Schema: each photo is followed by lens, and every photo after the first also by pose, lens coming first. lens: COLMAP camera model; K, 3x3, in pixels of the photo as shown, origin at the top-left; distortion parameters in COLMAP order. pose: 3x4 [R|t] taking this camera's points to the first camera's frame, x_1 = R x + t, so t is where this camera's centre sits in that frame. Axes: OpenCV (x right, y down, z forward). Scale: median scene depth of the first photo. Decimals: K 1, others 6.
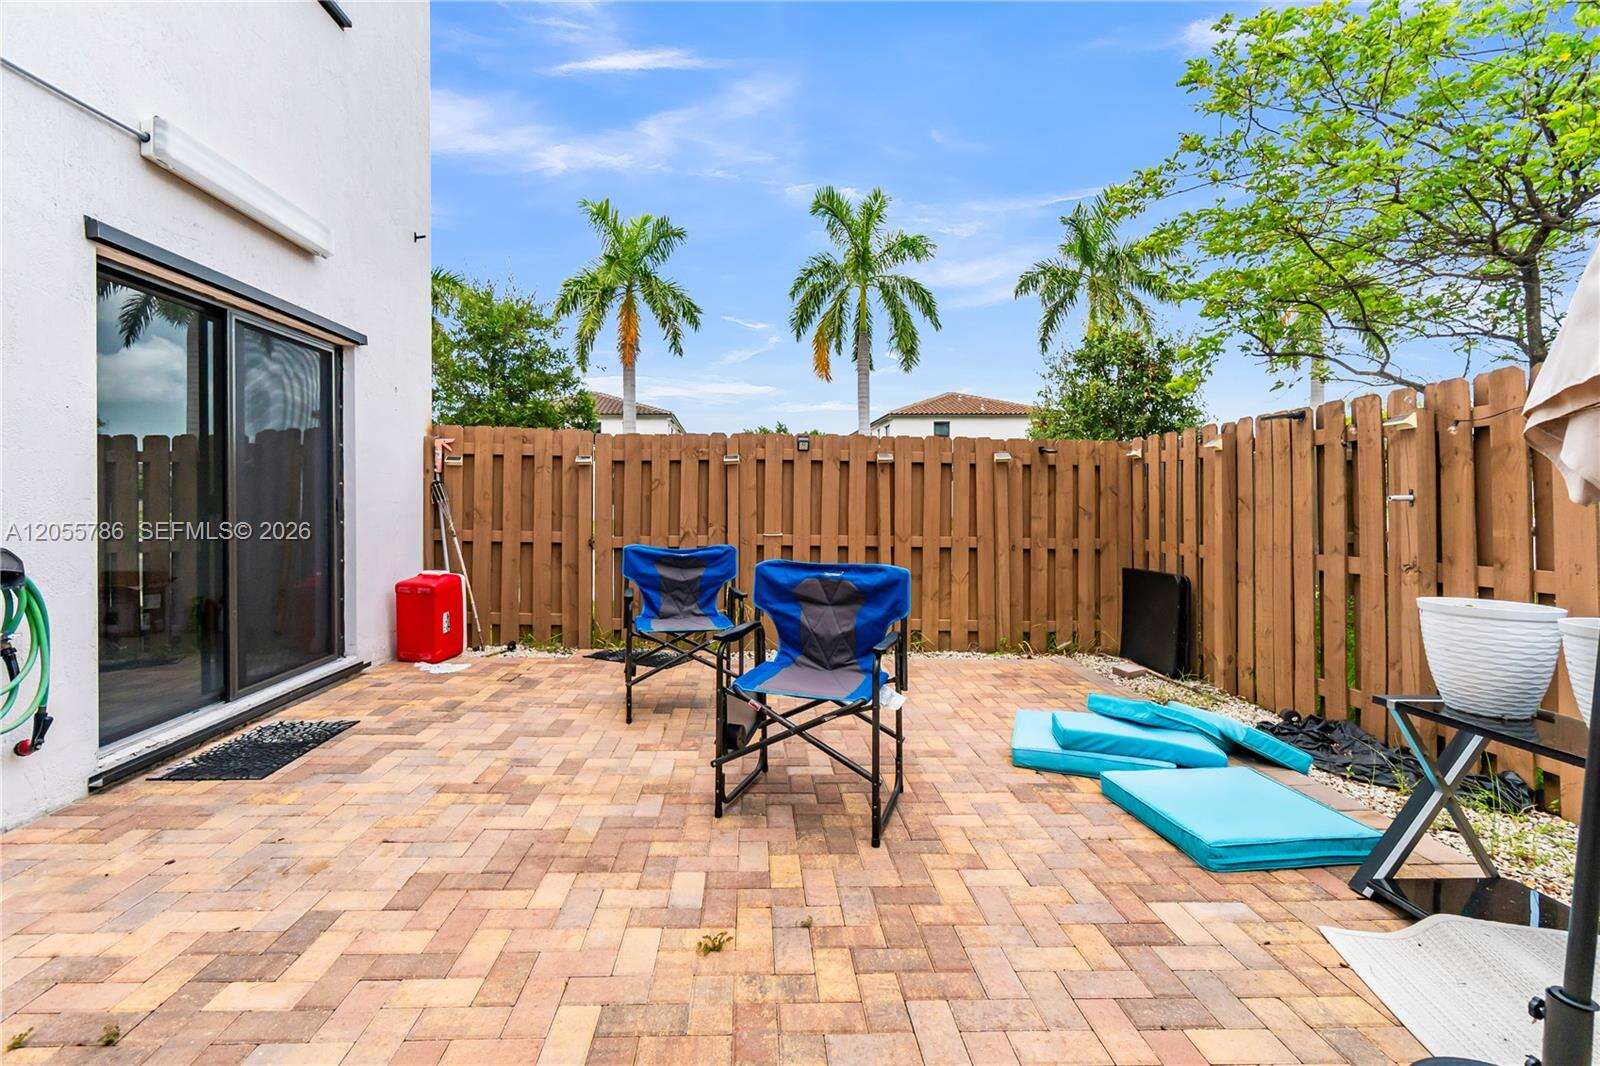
lens RADIAL K [[701.7, 0, 785.0], [0, 701.7, 483.1], [0, 0, 1]] dist [-0.004399, 0.000806]
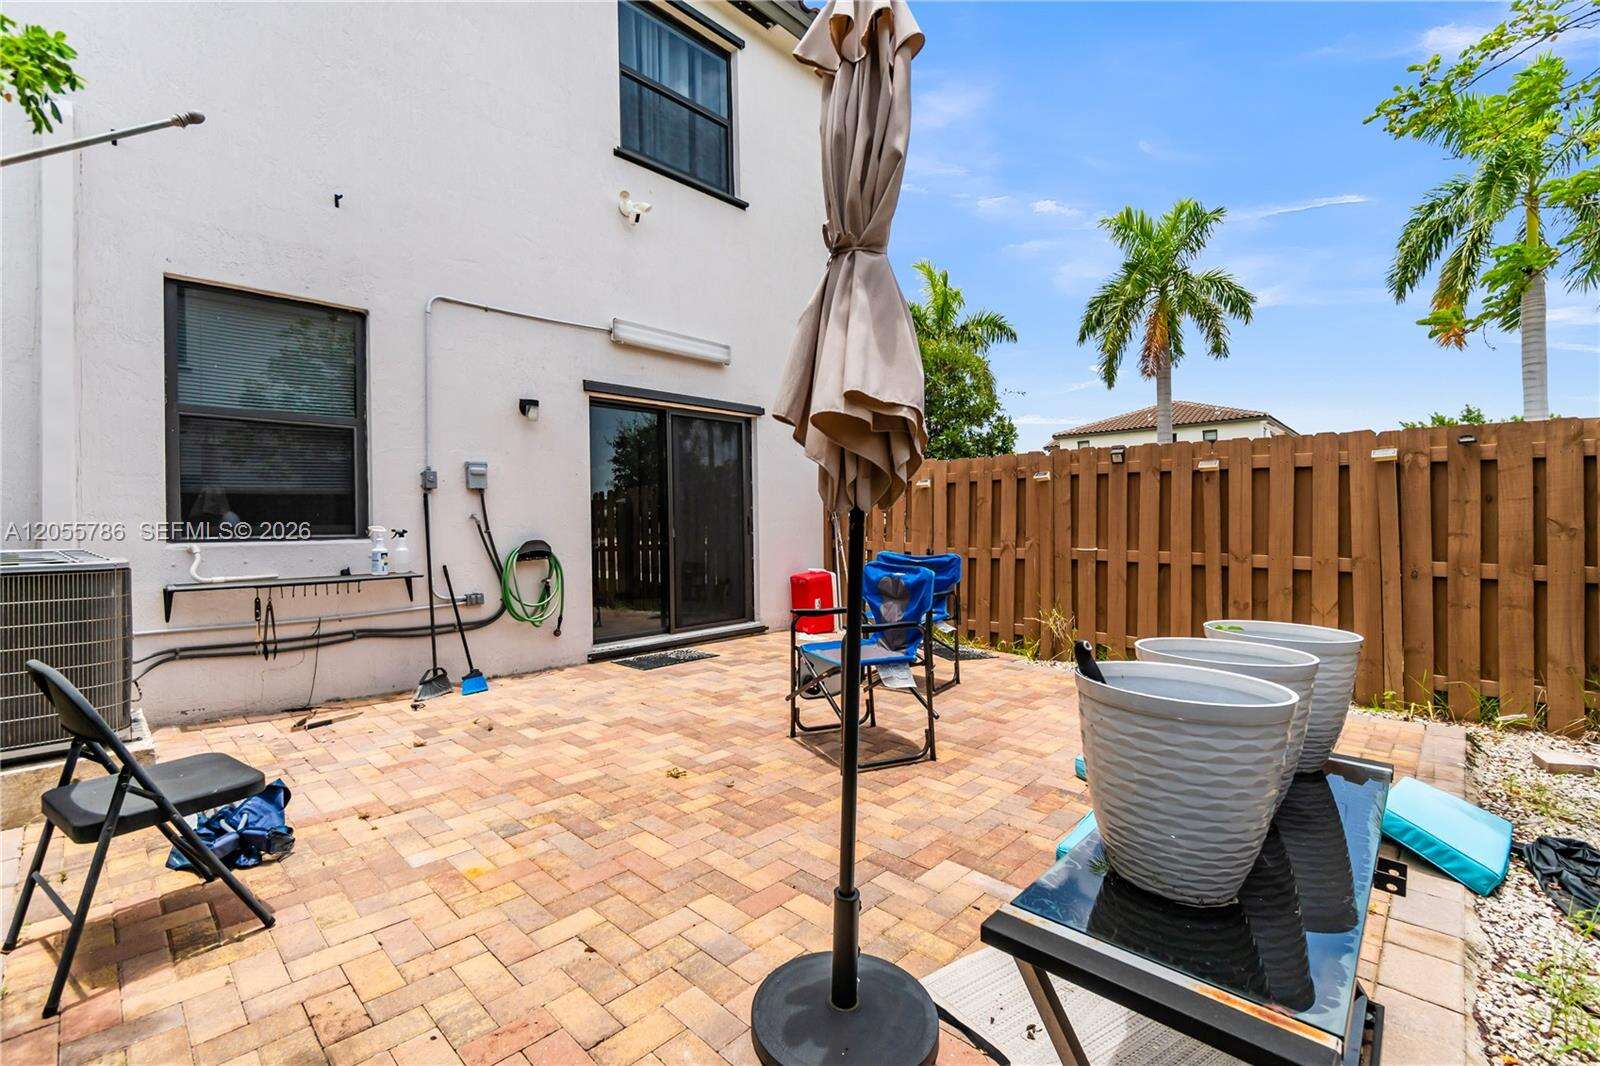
lens RADIAL K [[701.7, 0, 797.4], [0, 701.7, 509.6], [0, 0, 1]] dist [-0.004399, 0.000806]
pose [[0.693436, -0.019037, -0.720267, 0.786491], [0.025031, 0.999684, -0.002324, 0.015052], [0.720083, -0.016418, 0.693693, 0.022825]]
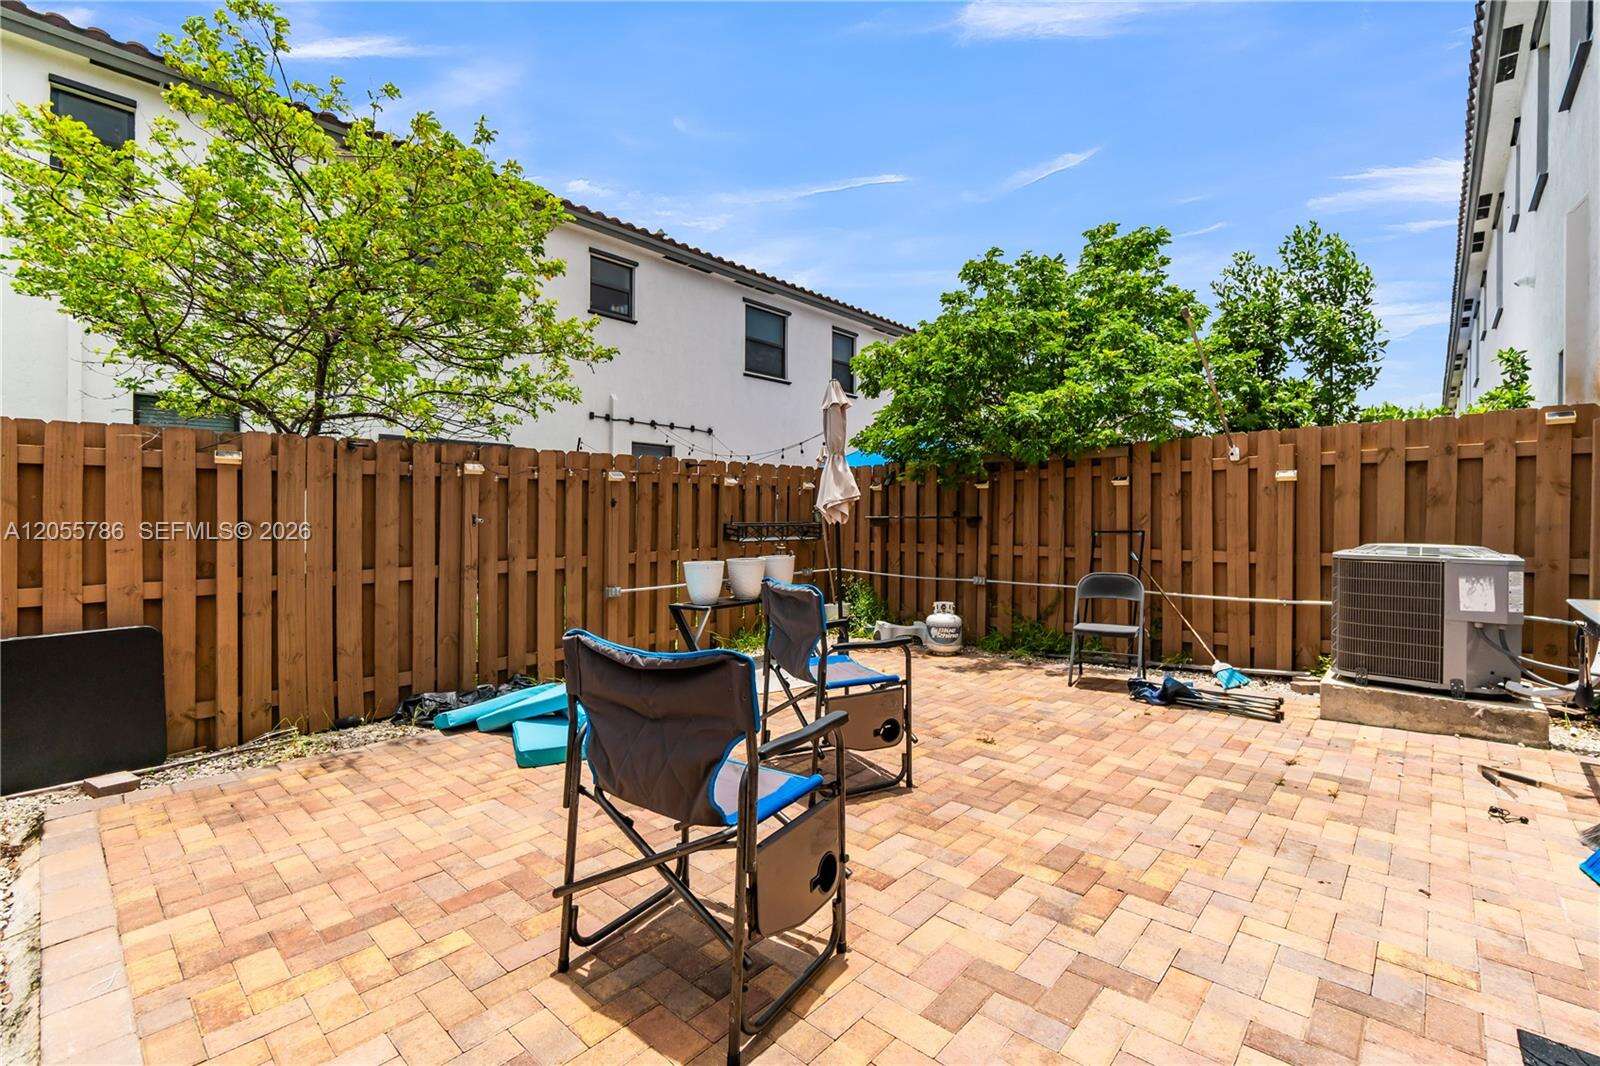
lens RADIAL K [[701.7, 0, 789.1], [0, 701.7, 522.4], [0, 0, 1]] dist [-0.004399, 0.000806]
pose [[-0.697784, -0.008236, 0.716261, -0.677445], [-0.018530, 0.999807, -0.006555, 0.026196], [-0.716068, -0.017847, -0.697802, 1.667006]]
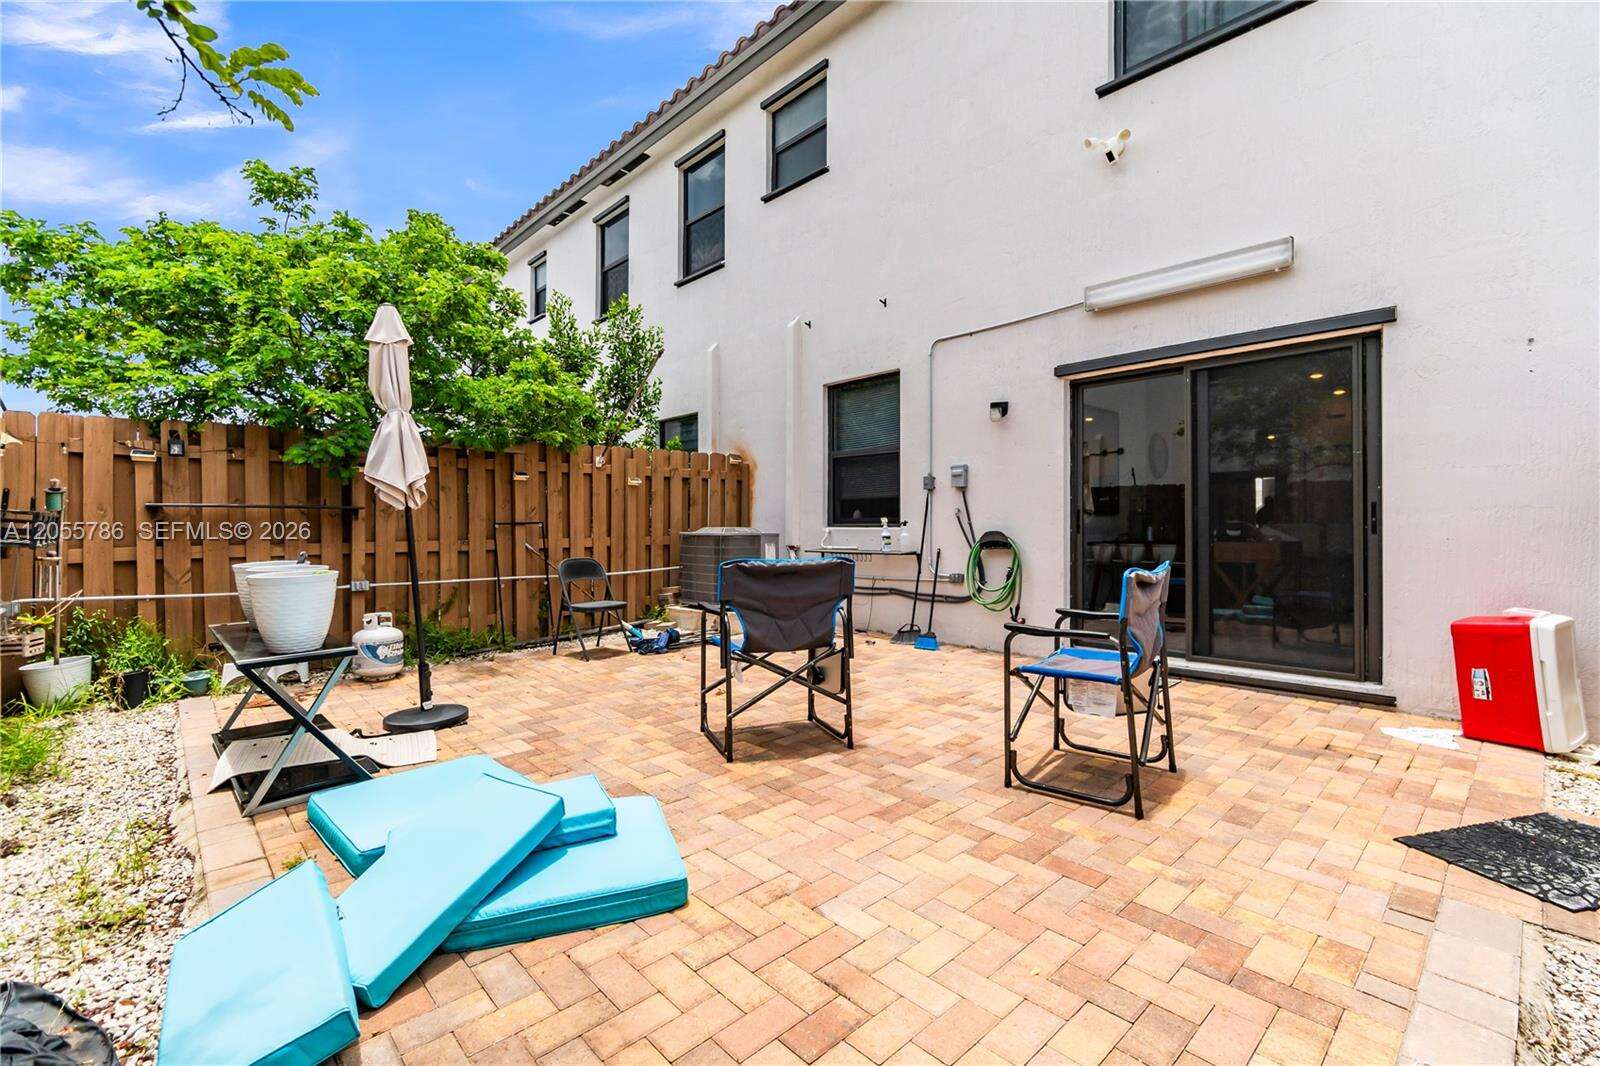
lens RADIAL K [[701.7, 0, 775.3], [0, 701.7, 518.0], [0, 0, 1]] dist [-0.004399, 0.000806]
pose [[-0.772813, -0.005138, -0.634613, 0.749859], [0.016012, 0.999491, -0.027592, 0.074265], [0.634432, -0.031485, -0.772337, 1.754618]]
